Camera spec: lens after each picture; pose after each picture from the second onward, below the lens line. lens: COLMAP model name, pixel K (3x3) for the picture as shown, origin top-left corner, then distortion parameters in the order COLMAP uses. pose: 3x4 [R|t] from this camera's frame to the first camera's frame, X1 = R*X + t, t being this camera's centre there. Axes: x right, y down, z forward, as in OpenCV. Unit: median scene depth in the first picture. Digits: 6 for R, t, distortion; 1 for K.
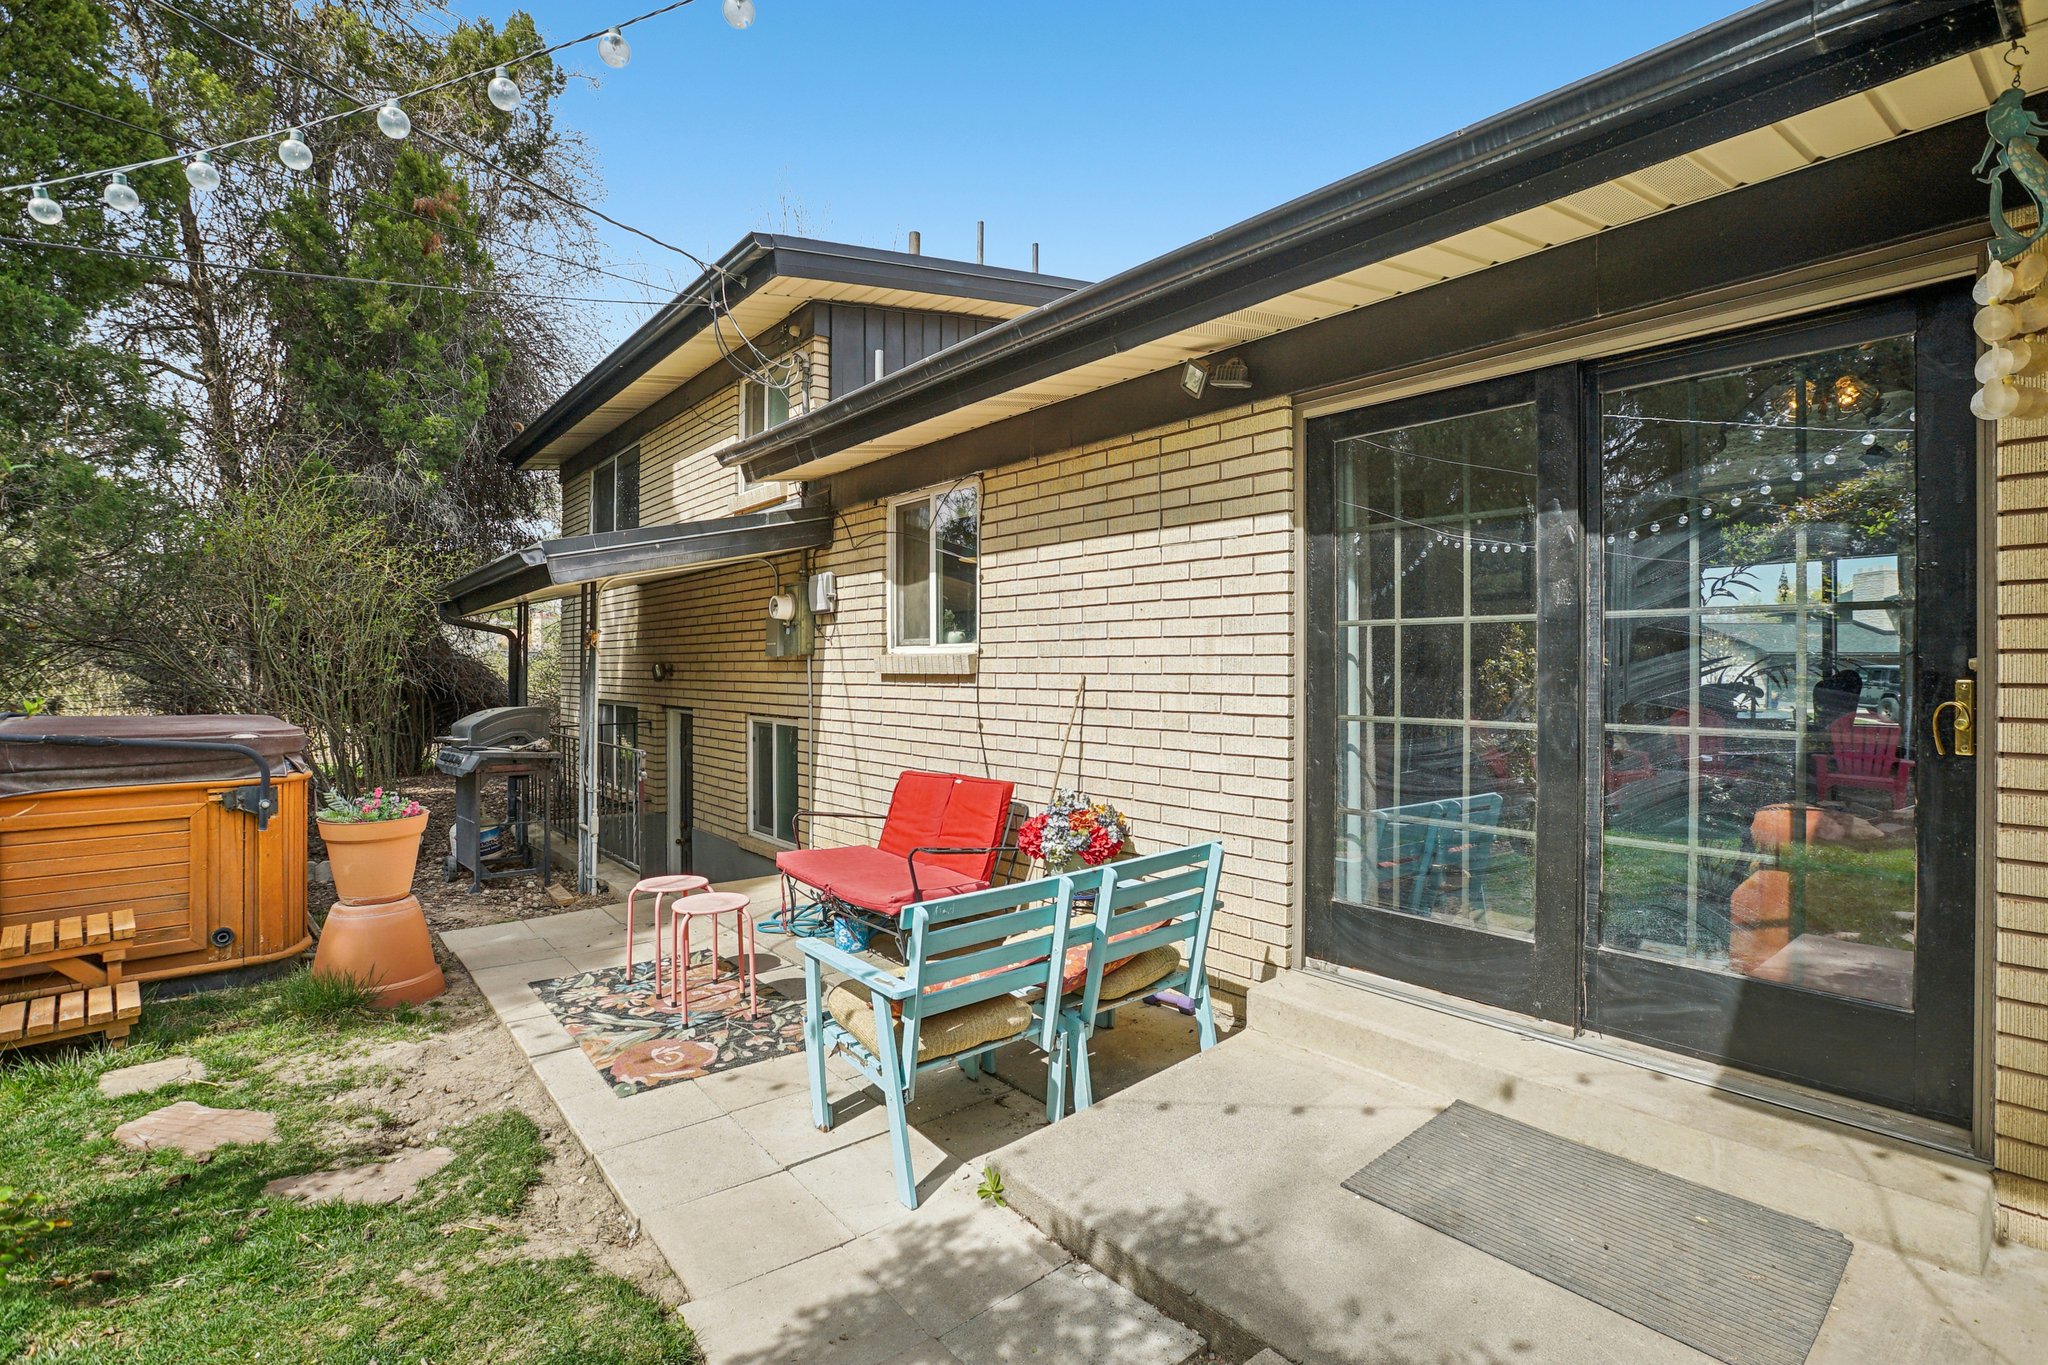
lens RADIAL K [[947.1, 0, 1032.5], [0, 947.1, 673.5], [0, 0, 1]] dist [-0.038024, 0.010674]
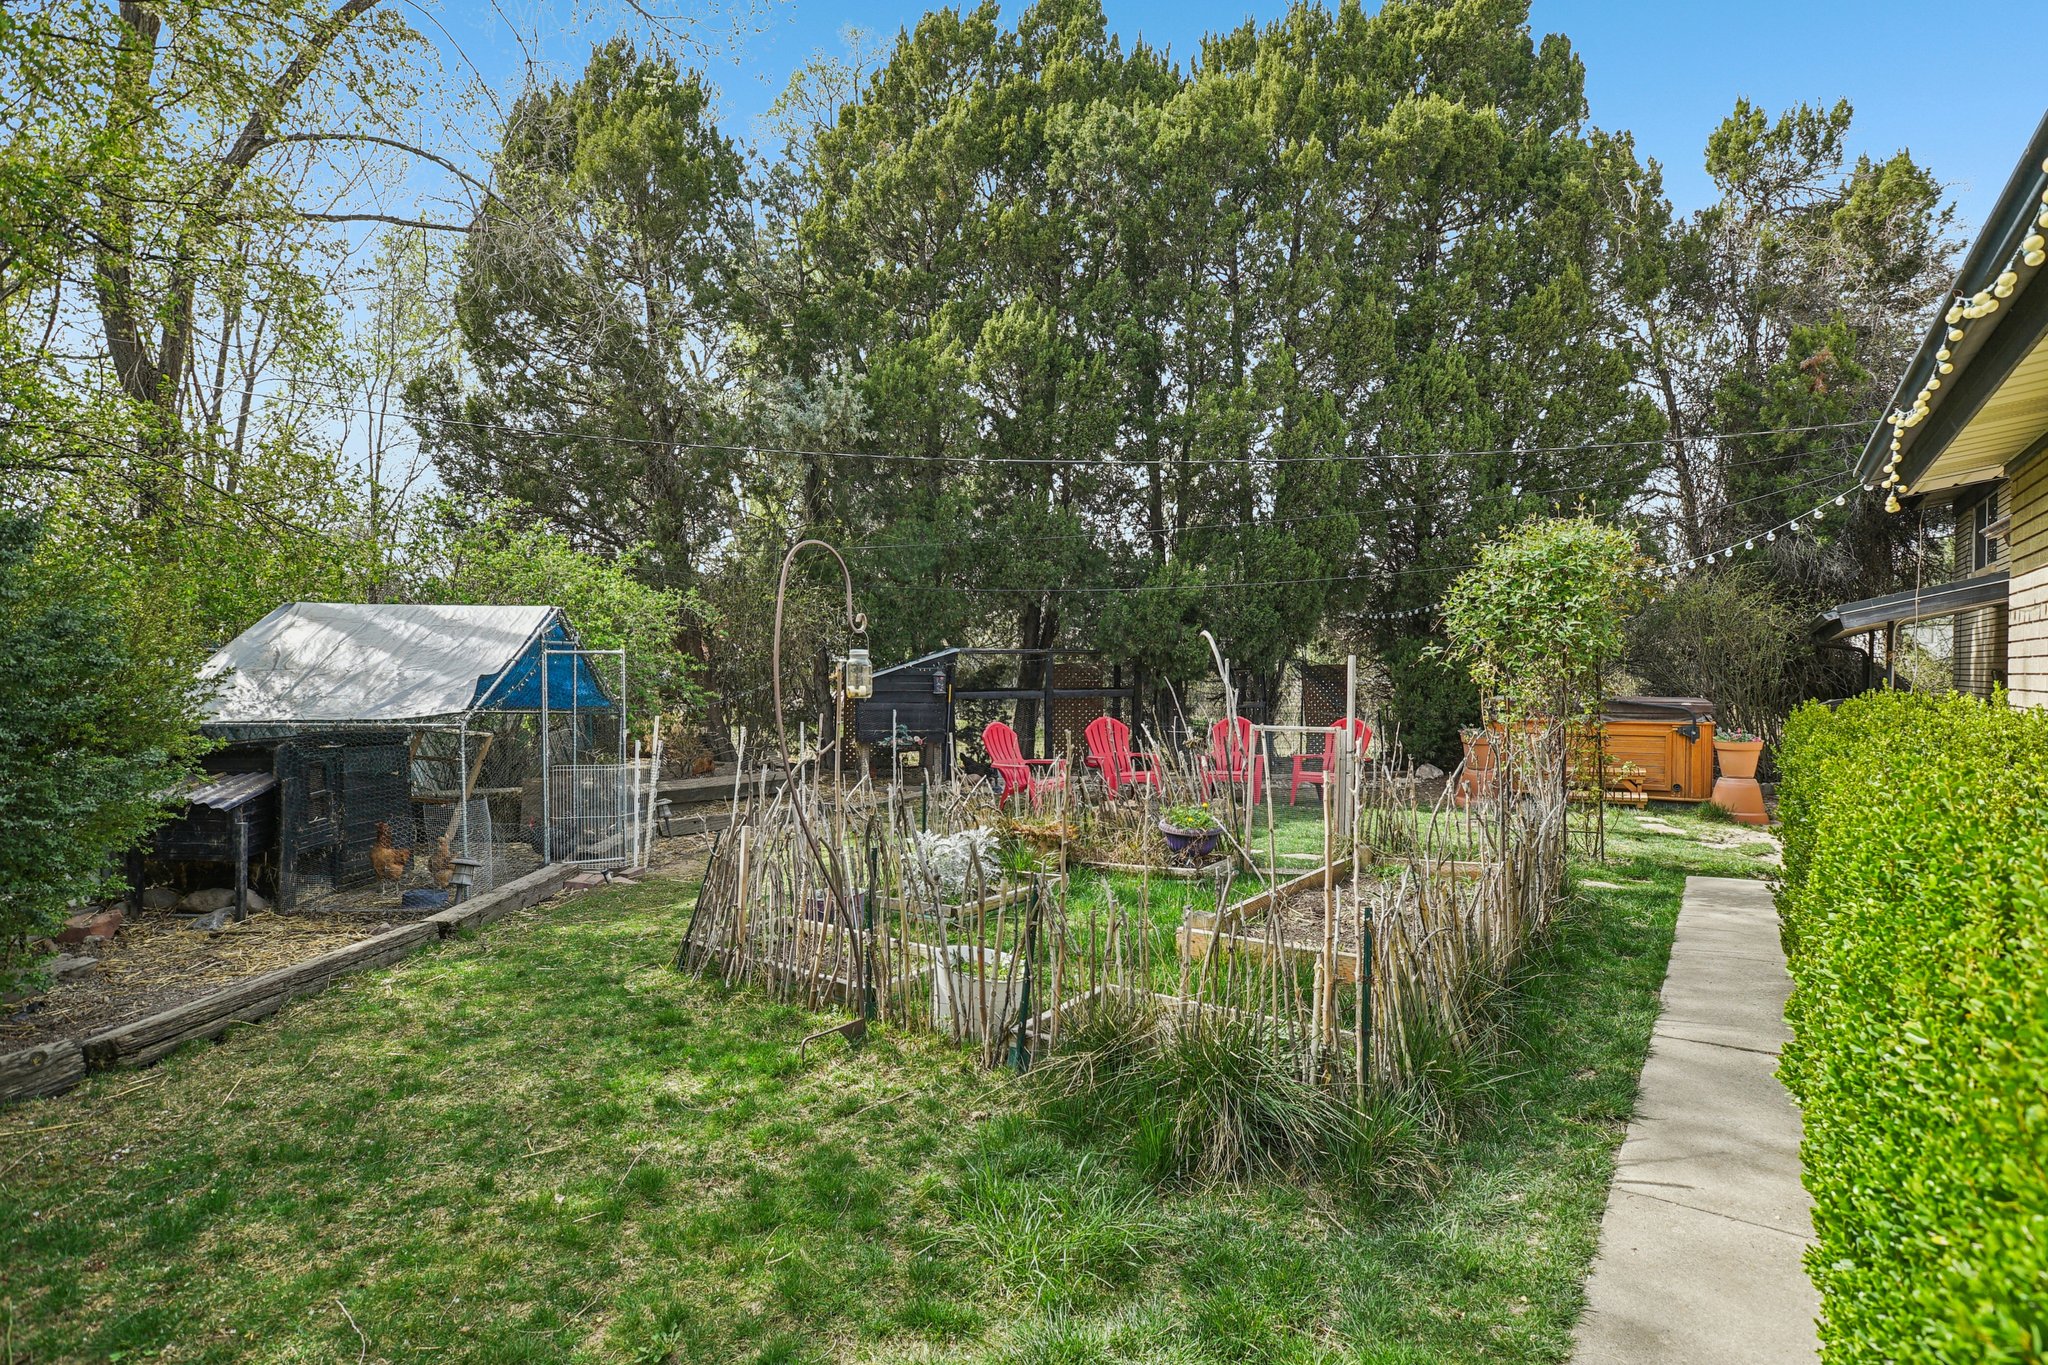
lens RADIAL K [[1062.0, 0, 1015.3], [0, 1062.0, 678.1], [0, 0, 1]] dist [-0.037563, 0.006348]
pose [[0.260519, 0.007324, -0.965441, 1.262695], [-0.008845, 0.999947, 0.005199, 0.002990], [0.965428, 0.007185, 0.260570, -1.331595]]
